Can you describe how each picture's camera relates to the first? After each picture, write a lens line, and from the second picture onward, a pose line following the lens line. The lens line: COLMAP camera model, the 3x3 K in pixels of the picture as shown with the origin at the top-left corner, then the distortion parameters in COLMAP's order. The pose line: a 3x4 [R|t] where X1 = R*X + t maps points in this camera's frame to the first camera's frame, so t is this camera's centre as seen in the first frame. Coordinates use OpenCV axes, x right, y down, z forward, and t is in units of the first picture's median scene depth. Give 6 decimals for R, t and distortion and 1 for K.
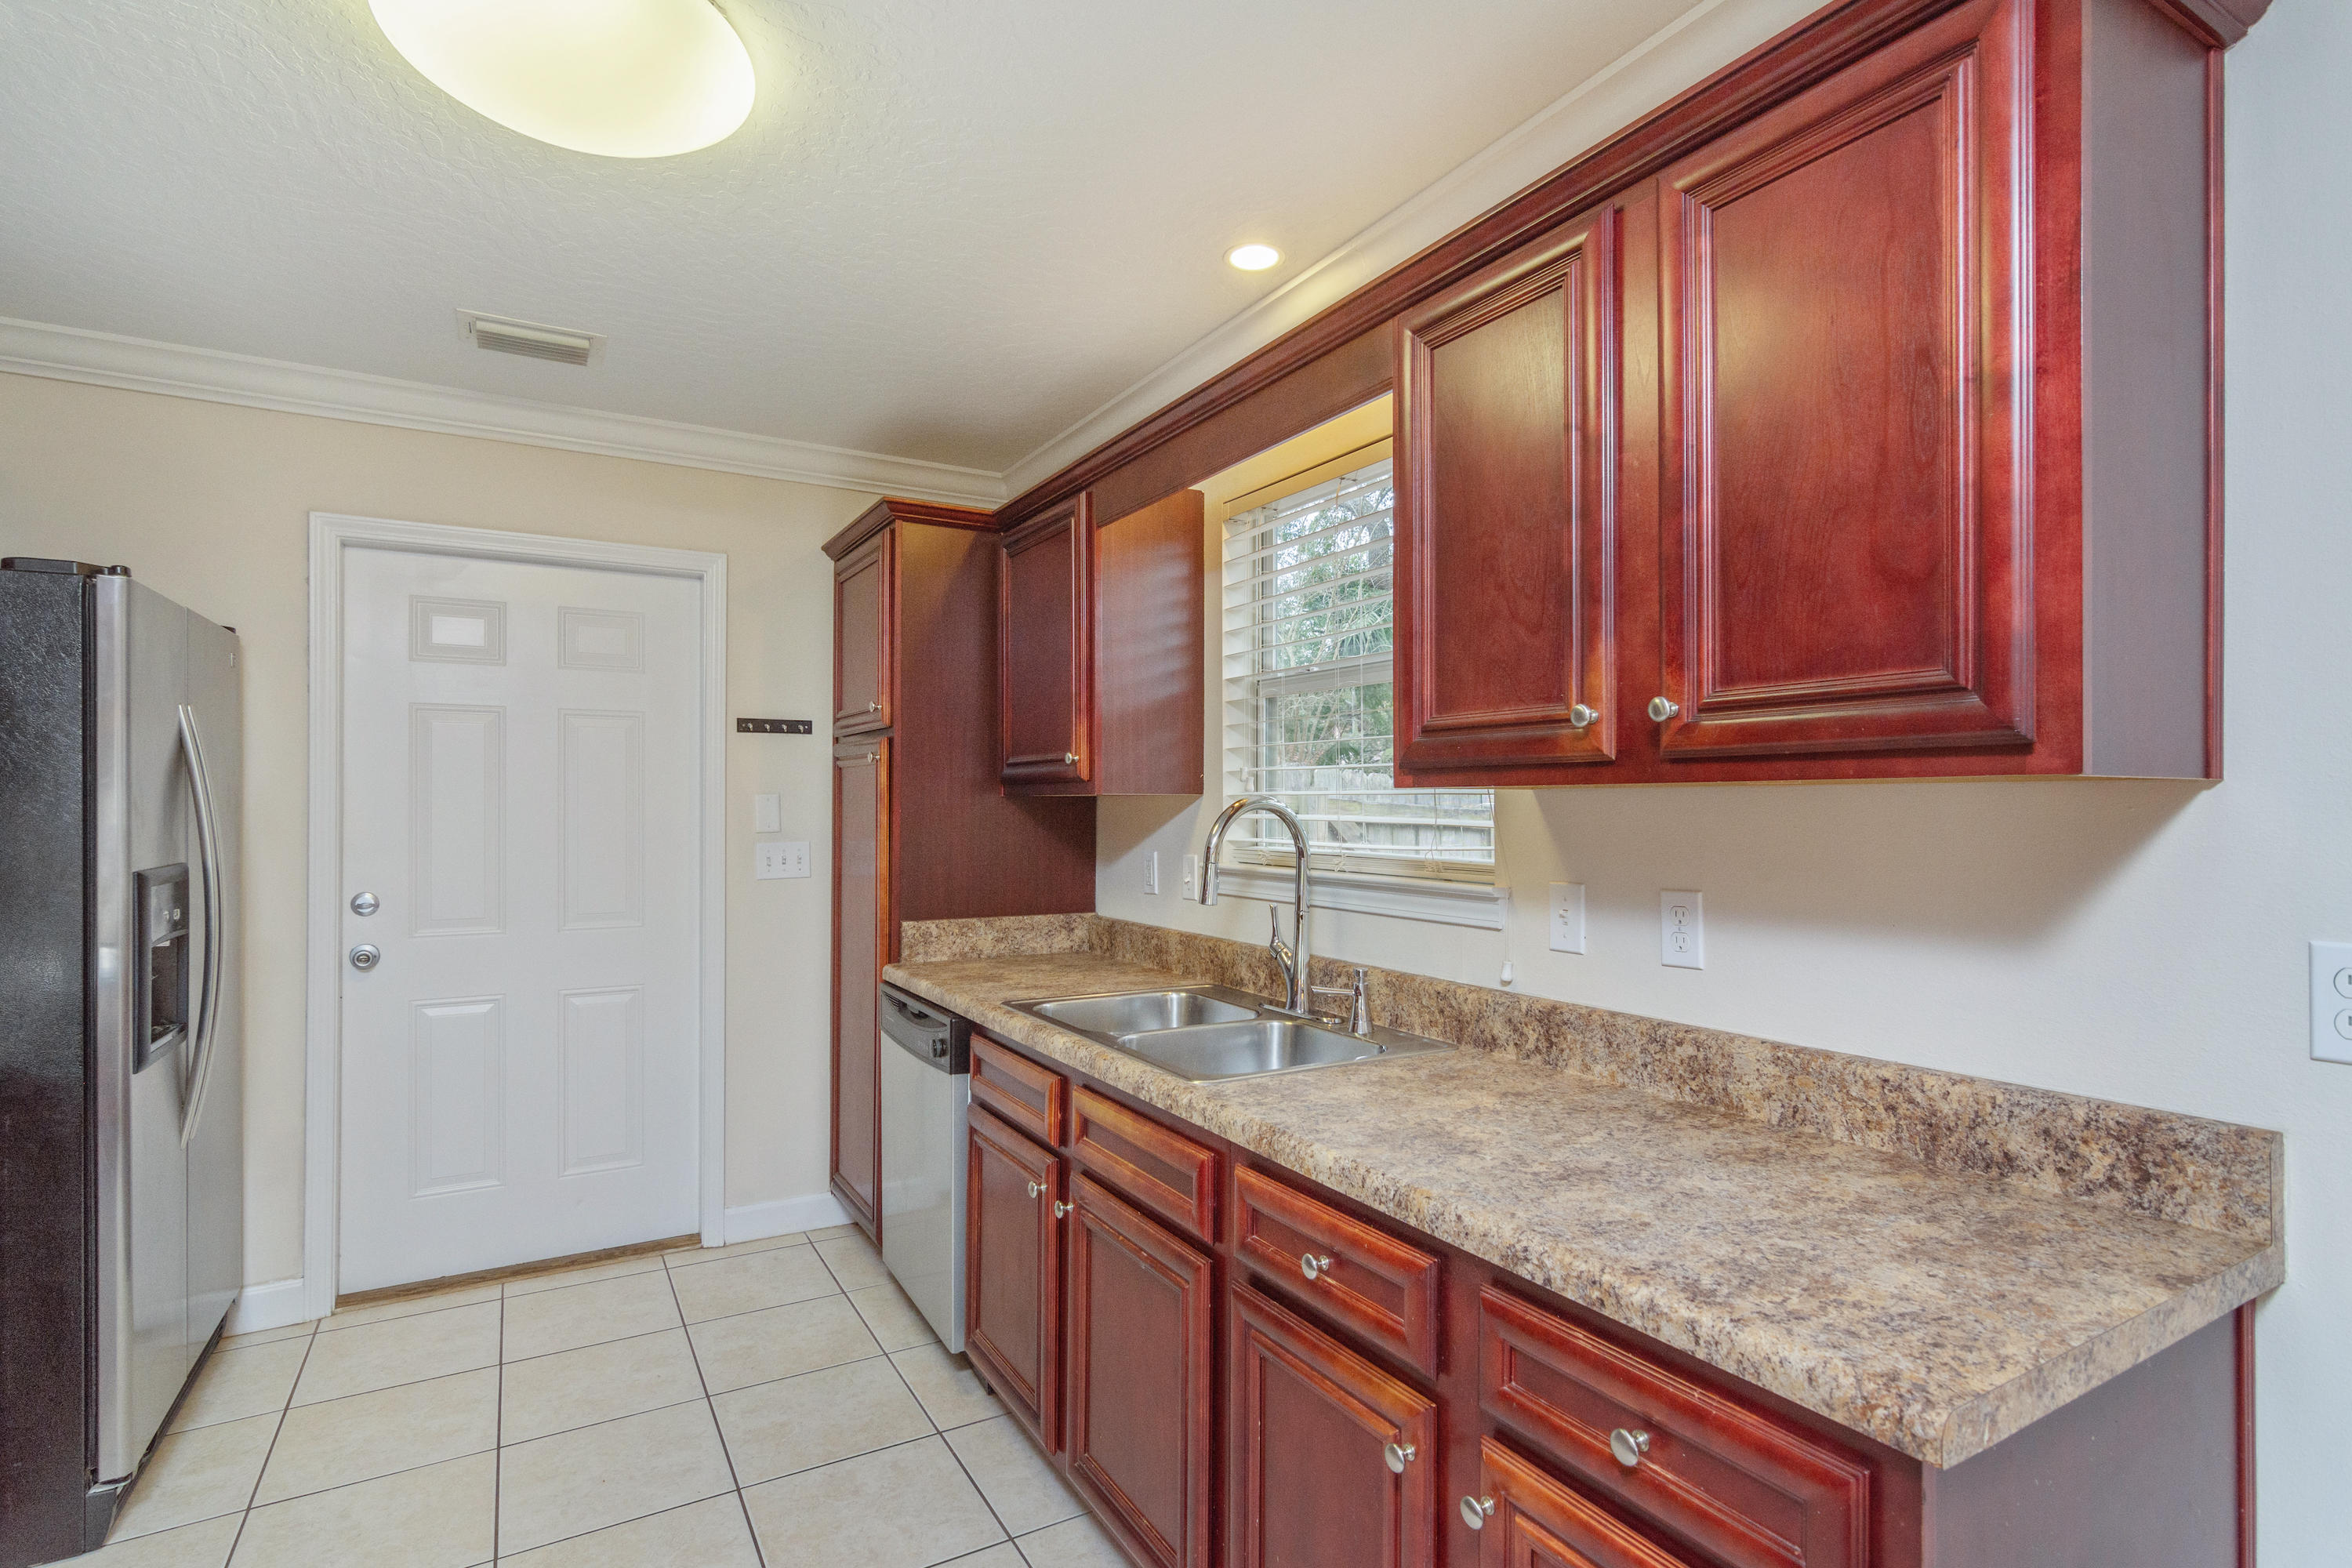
lens RADIAL K [[1137.0, 0, 1178.4], [0, 1137.0, 811.9], [0, 0, 1]] dist [0.000031, -0.000224]
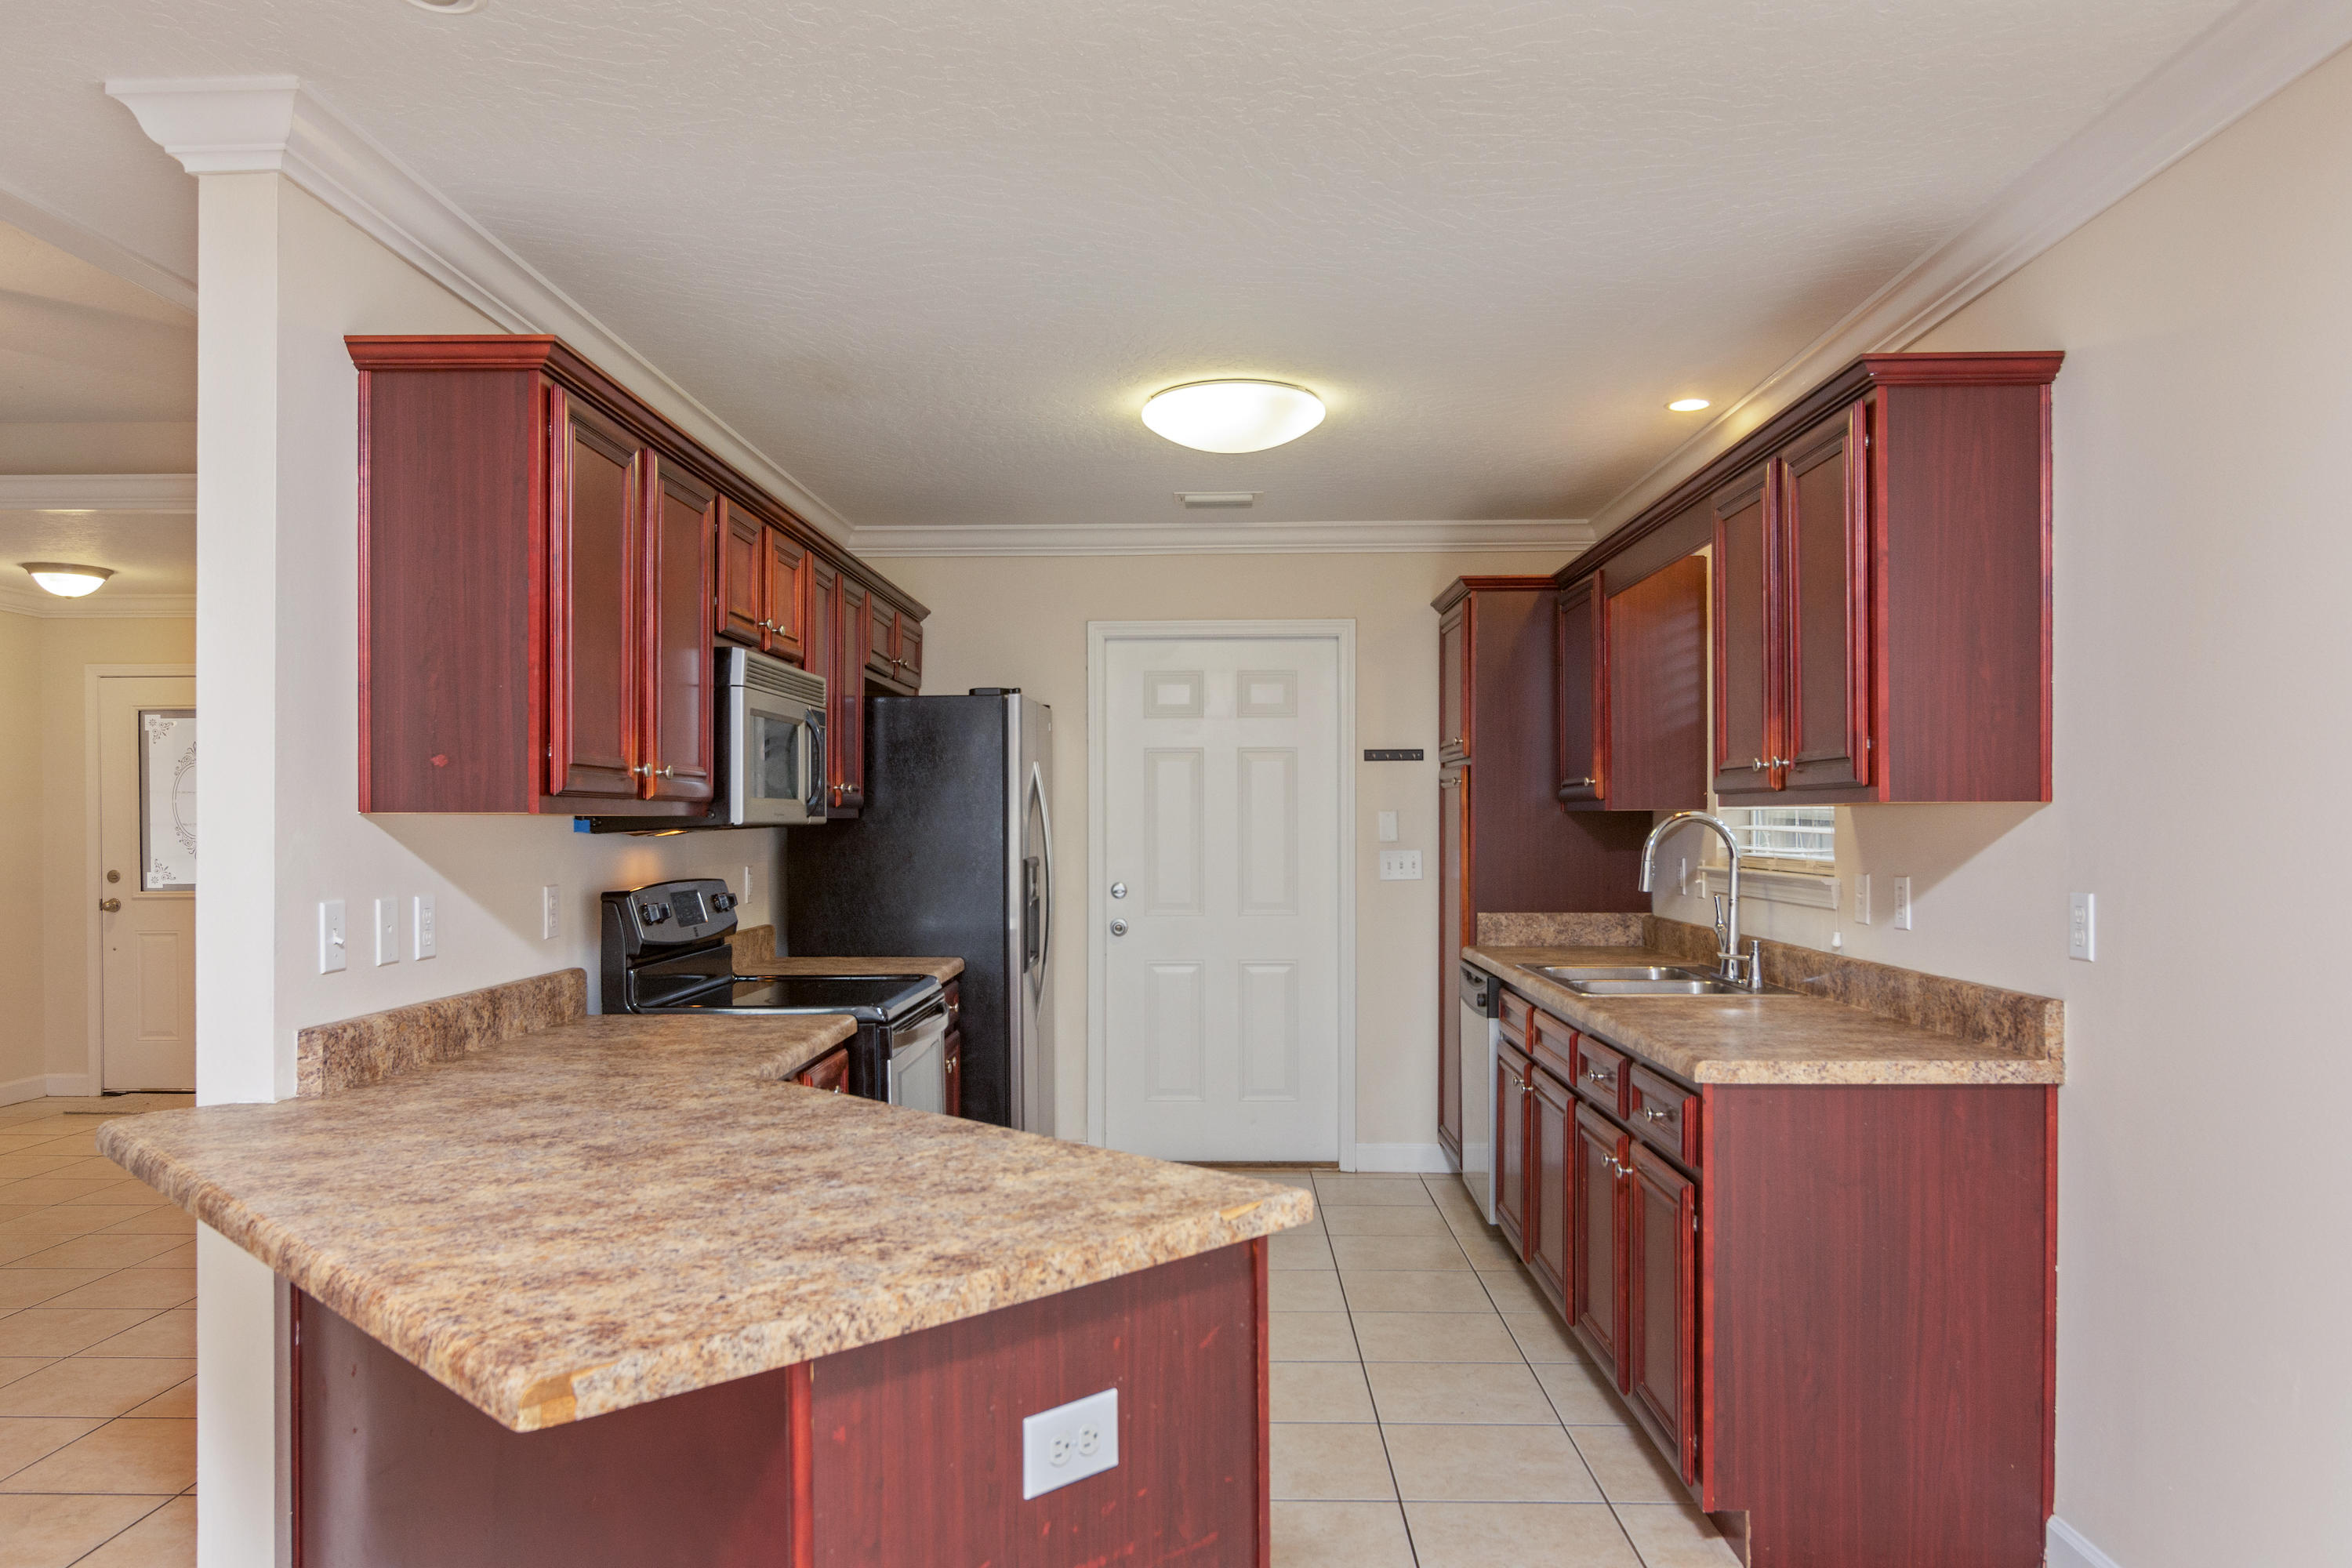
lens RADIAL K [[1452.0, 0, 1185.5], [0, 1452.0, 801.6], [0, 0, 1]] dist [-0.059433, 0.004583]
pose [[0.854494, -0.011921, -0.519325, 0.306060], [0.002906, 0.999831, -0.018169, 0.002472], [0.519454, 0.014016, 0.854384, -0.519991]]
